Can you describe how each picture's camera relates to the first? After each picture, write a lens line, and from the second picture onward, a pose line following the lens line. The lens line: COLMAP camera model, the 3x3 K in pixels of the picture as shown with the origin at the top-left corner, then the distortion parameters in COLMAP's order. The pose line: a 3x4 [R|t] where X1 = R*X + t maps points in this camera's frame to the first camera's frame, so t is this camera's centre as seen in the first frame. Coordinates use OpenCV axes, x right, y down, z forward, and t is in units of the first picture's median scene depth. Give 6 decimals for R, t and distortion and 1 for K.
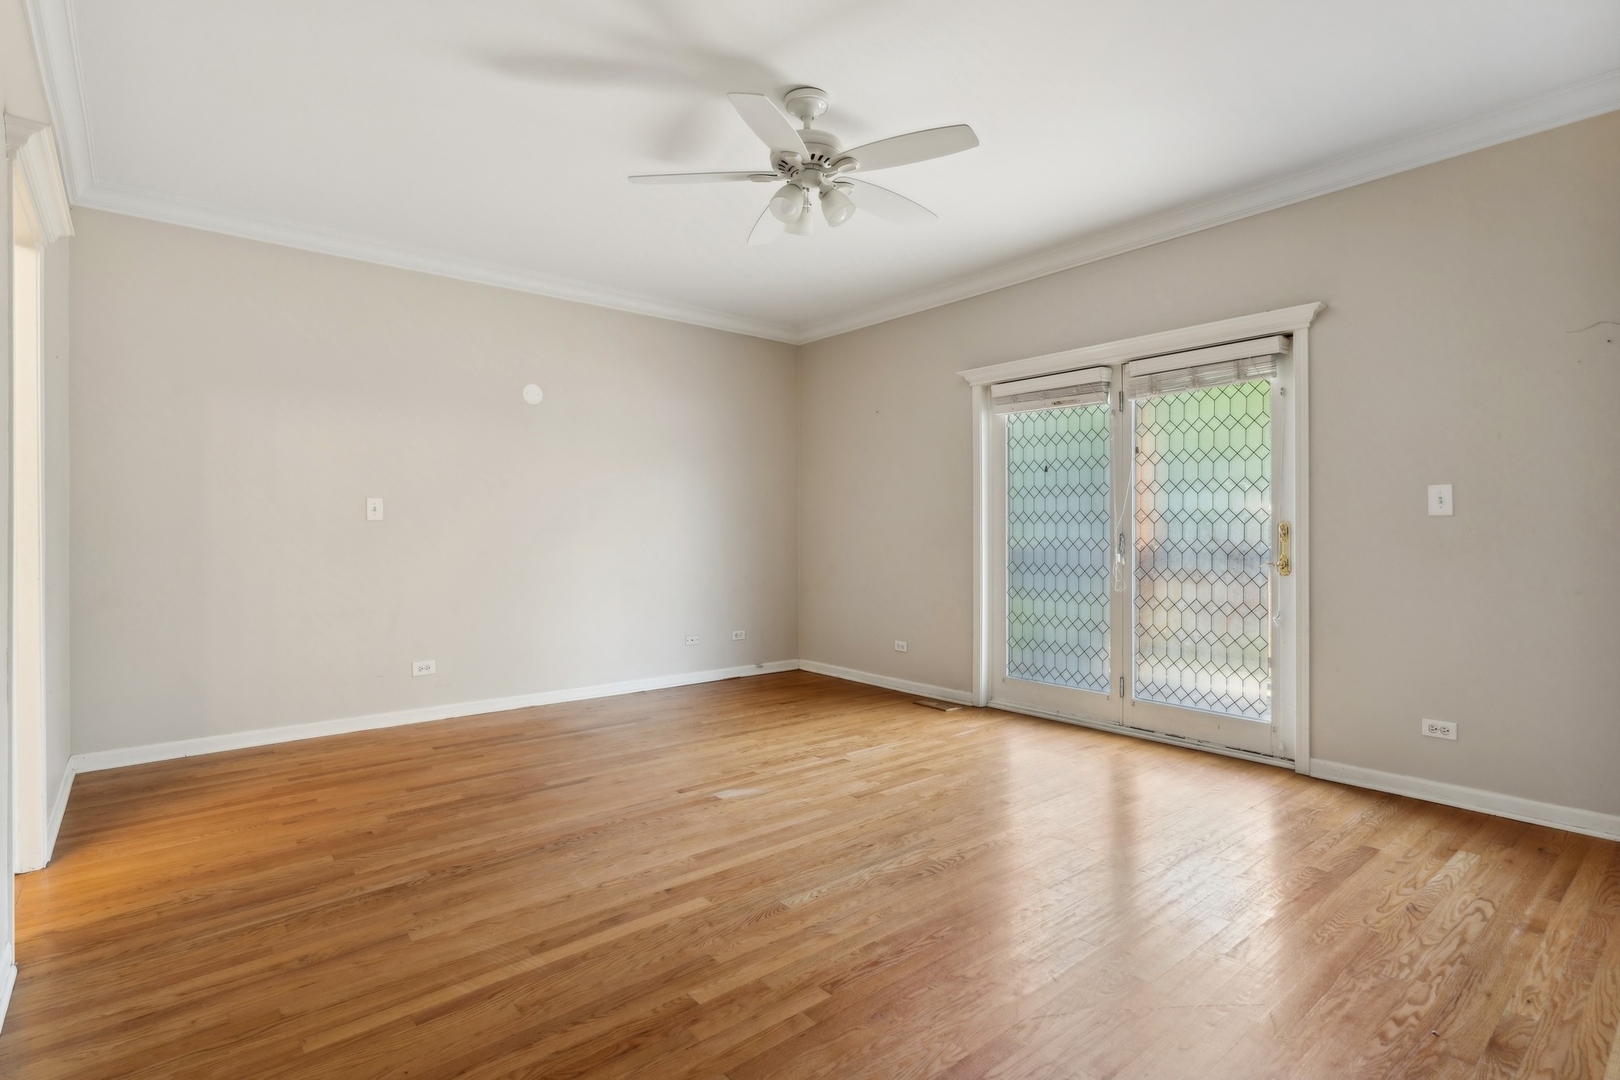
lens RADIAL K [[788.2, 0, 811.8], [0, 788.2, 537.6], [0, 0, 1]] dist [0.002298, 0.000229]
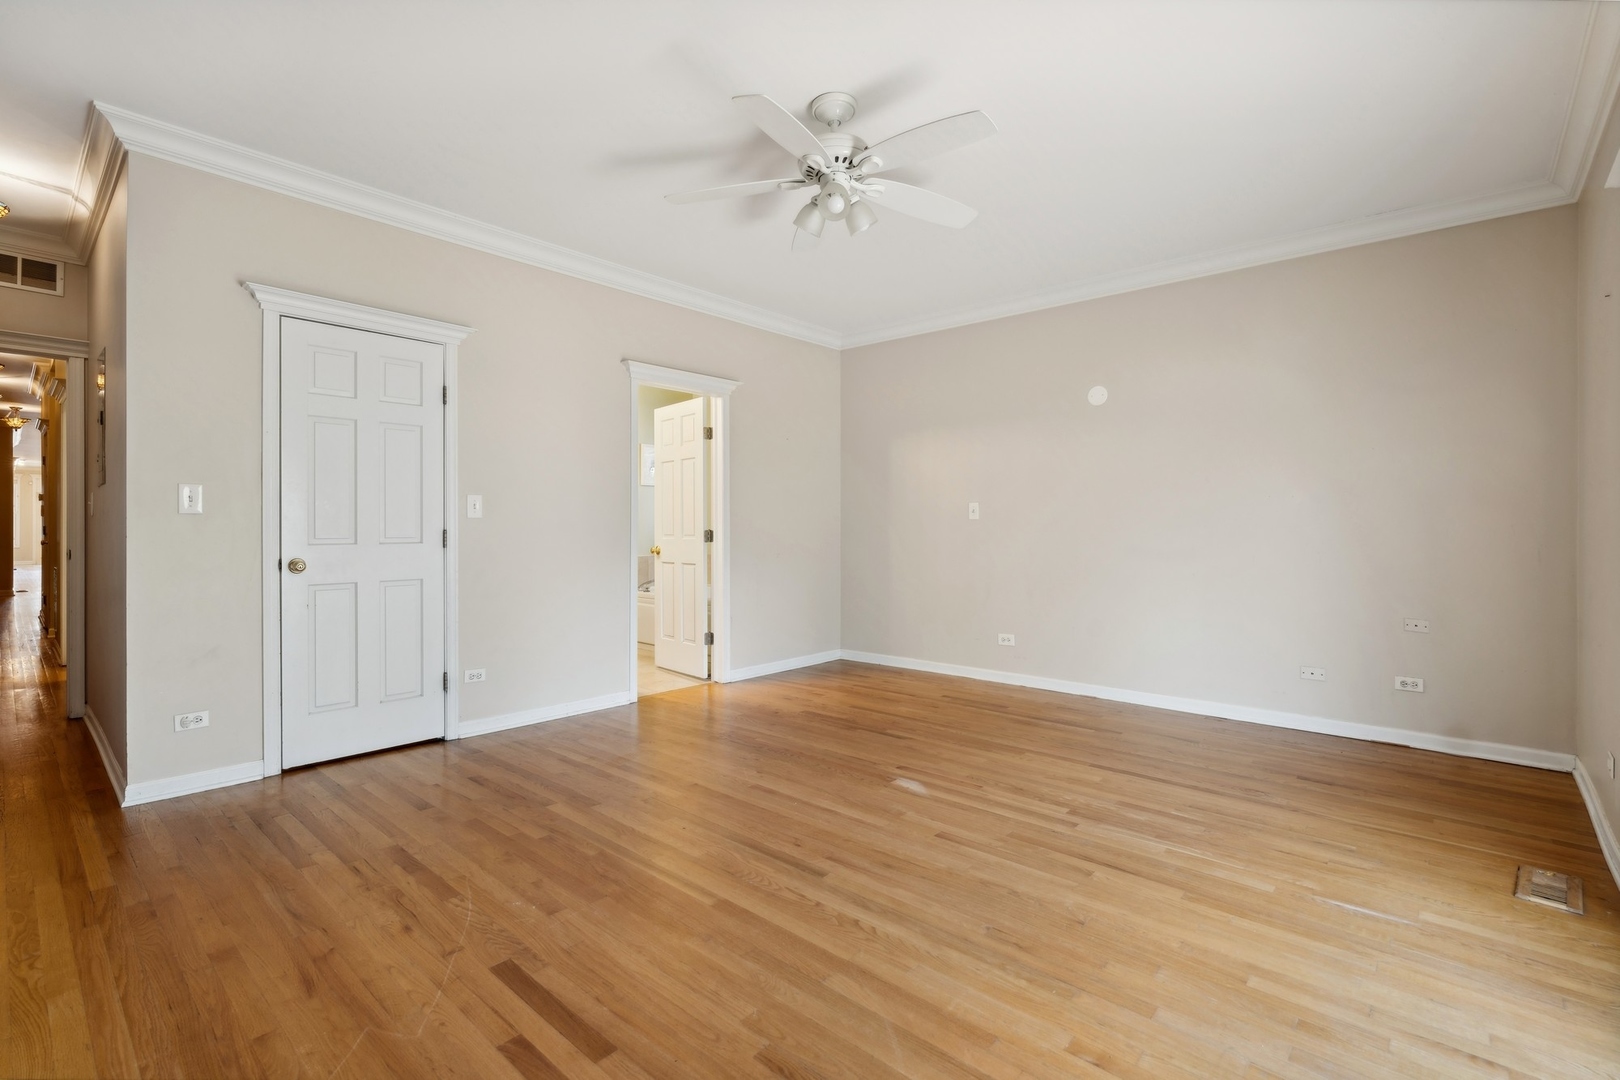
lens RADIAL K [[742.6, 0, 812.5], [0, 742.6, 531.4], [0, 0, 1]] dist [-0.001852, 0.000584]
pose [[0.139781, 0.006016, -0.990164, 0.719565], [-0.009872, 0.999940, 0.004682, -0.005945], [0.990133, 0.009121, 0.139832, 0.637980]]
